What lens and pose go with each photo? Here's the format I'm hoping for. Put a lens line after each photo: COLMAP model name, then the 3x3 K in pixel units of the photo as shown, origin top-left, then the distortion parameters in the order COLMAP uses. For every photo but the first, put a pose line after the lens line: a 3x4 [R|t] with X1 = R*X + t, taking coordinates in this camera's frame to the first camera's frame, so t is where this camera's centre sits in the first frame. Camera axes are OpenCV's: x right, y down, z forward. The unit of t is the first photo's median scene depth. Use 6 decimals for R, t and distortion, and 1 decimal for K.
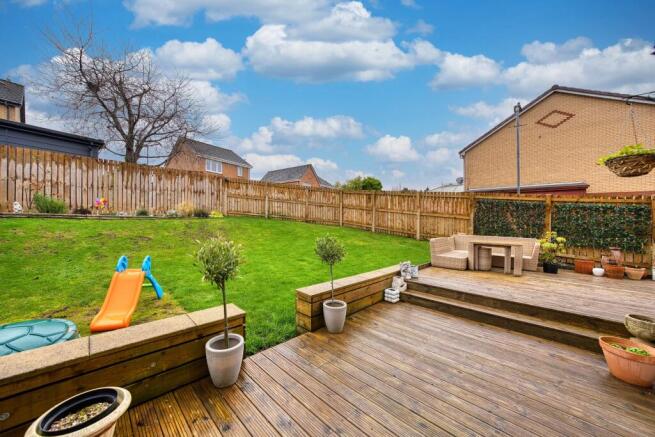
lens RADIAL K [[218.7, 0, 327.7], [0, 218.7, 220.1], [0, 0, 1]] dist [-0.000725, -0.000058]
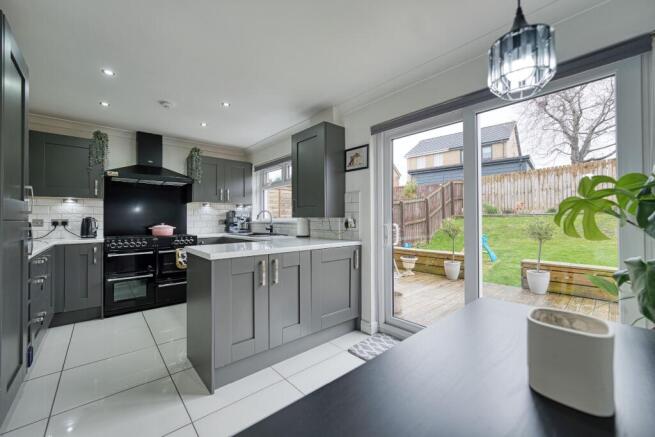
lens RADIAL K [[259.0, 0, 327.4], [0, 259.0, 220.7], [0, 0, 1]] dist [-0.000156, -0.000014]
pose [[-0.101415, -0.014472, -0.994739, 0.584420], [0.001578, 0.999891, -0.014708, 0.036801], [0.994843, -0.003061, -0.101381, -0.008868]]
